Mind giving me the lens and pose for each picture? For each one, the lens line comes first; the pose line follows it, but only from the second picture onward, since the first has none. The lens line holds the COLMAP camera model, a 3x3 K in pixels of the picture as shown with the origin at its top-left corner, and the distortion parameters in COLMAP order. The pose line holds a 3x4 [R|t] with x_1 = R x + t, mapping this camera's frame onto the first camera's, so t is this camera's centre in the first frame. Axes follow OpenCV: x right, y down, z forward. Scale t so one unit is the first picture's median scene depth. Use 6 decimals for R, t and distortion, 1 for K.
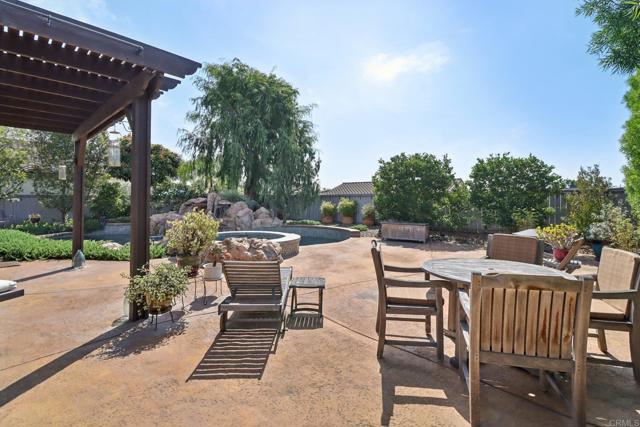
lens RADIAL K [[297.1, 0, 338.9], [0, 297.1, 209.5], [0, 0, 1]] dist [-0.012239, -0.006469]
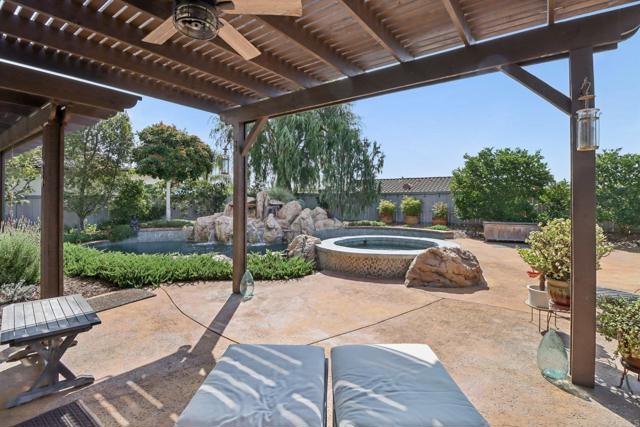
lens RADIAL K [[297.1, 0, 319.0], [0, 297.1, 212.5], [0, 0, 1]] dist [-0.012239, -0.006469]
pose [[0.994025, -0.013414, 0.108321, -0.362043], [0.011514, 0.999769, 0.018140, -0.008245], [-0.108540, -0.016784, 0.993950, 0.111978]]
